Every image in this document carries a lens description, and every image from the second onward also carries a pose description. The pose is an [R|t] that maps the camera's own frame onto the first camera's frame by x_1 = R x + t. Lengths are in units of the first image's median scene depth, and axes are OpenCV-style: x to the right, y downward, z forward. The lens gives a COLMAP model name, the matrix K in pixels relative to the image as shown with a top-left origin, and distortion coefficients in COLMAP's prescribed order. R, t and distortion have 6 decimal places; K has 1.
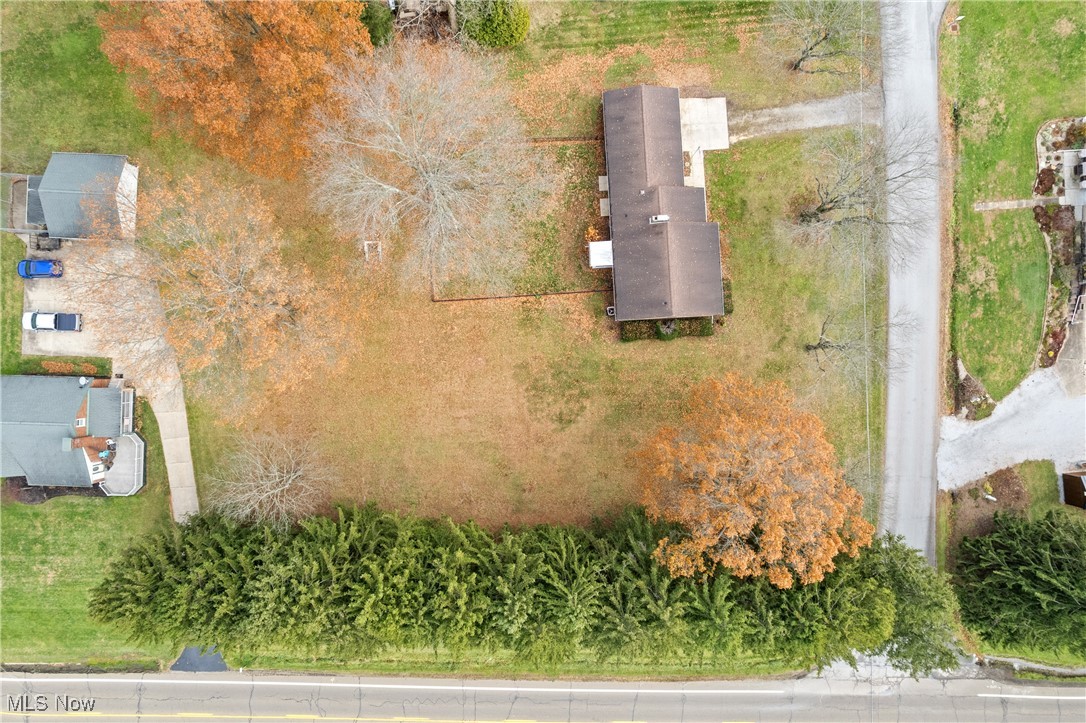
lens RADIAL K [[707.9, 0, 543.0], [0, 707.9, 361.5], [0, 0, 1]] dist [-0.005578, 0.004140]
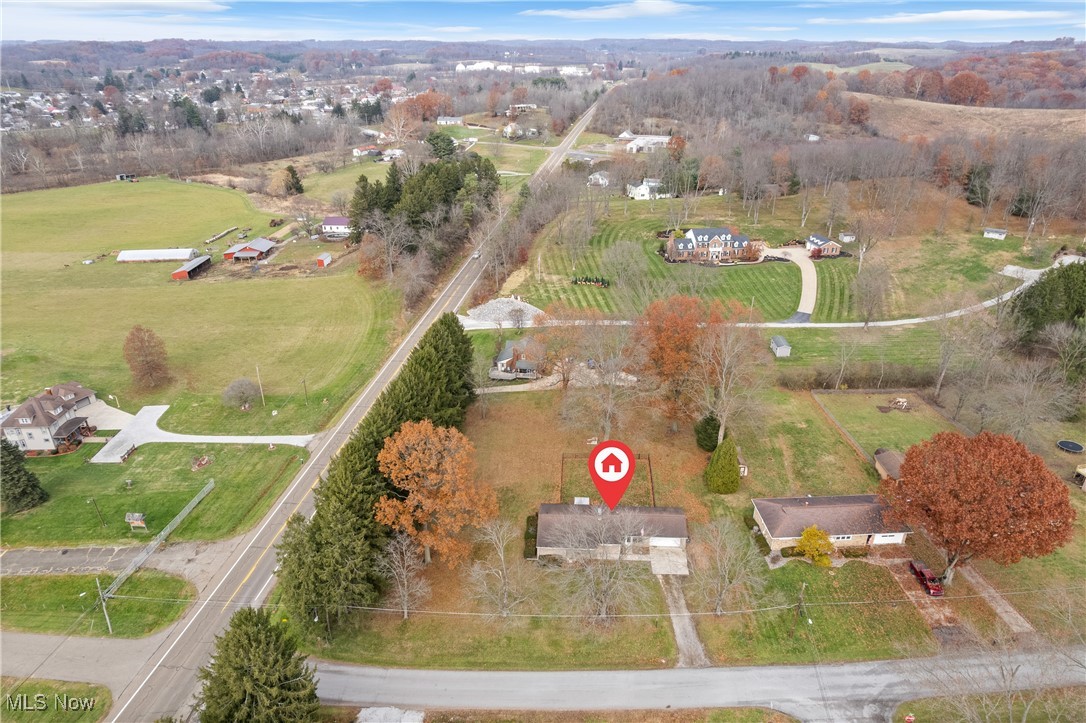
lens RADIAL K [[707.9, 0, 543.0], [0, 707.9, 361.5], [0, 0, 1]] dist [-0.005578, 0.004140]
pose [[-0.110109, 0.406607, -0.906944, 1.373601], [-0.993919, -0.044515, 0.100711, -0.202251], [0.000577, 0.912518, 0.409036, 0.032310]]
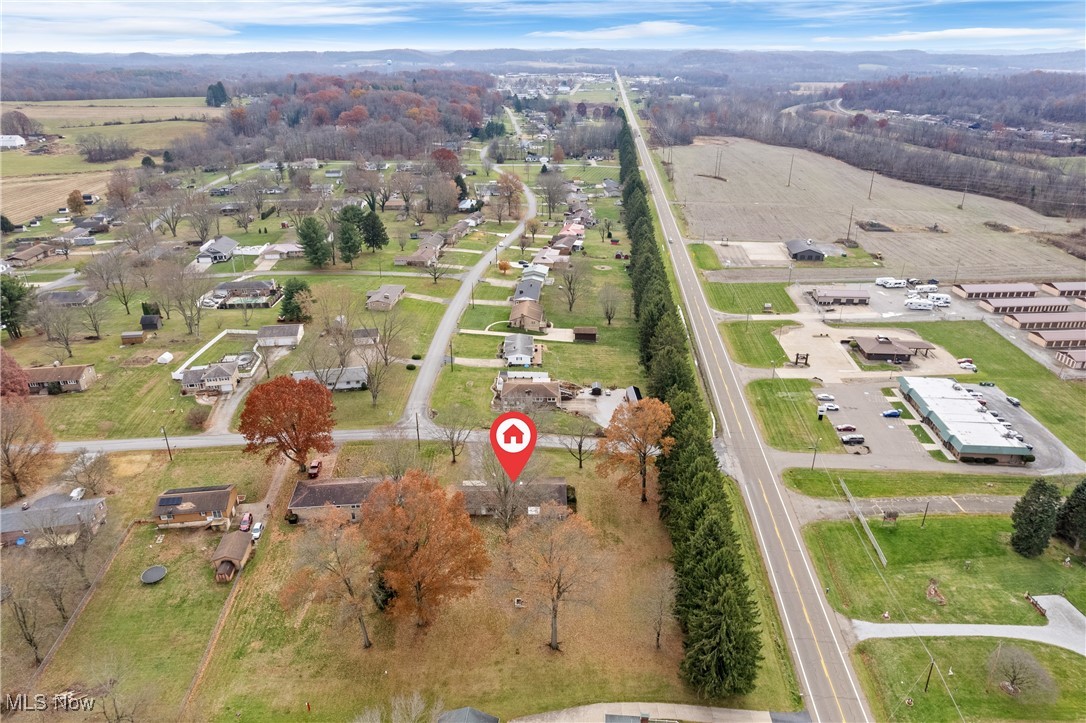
lens RADIAL K [[707.9, 0, 543.0], [0, 707.9, 361.5], [0, 0, 1]] dist [-0.005578, 0.004140]
pose [[0.051030, -0.428085, 0.902297, -1.437251], [0.998690, 0.025324, -0.044467, -0.027924], [-0.003814, 0.903384, 0.428816, -0.207624]]
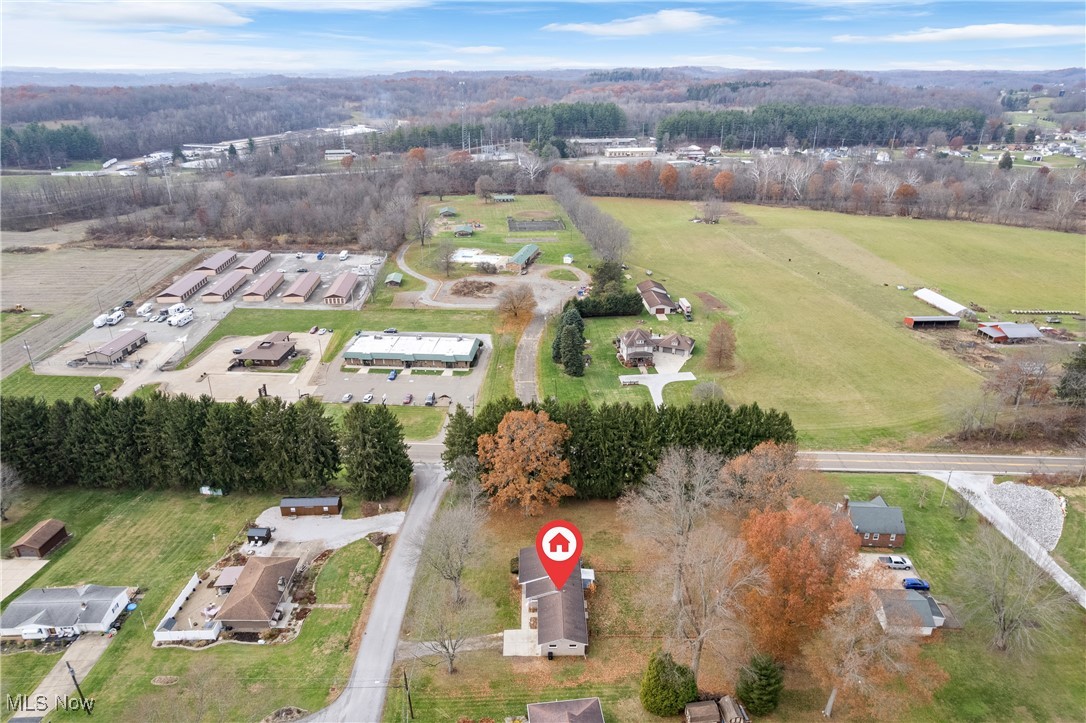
lens RADIAL K [[707.9, 0, 543.0], [0, 707.9, 361.5], [0, 0, 1]] dist [-0.005578, 0.004140]
pose [[-0.999120, -0.030665, 0.028604, 0.148657], [0.038440, -0.397105, 0.916968, -1.453526], [-0.016760, 0.917261, 0.397934, -0.150679]]
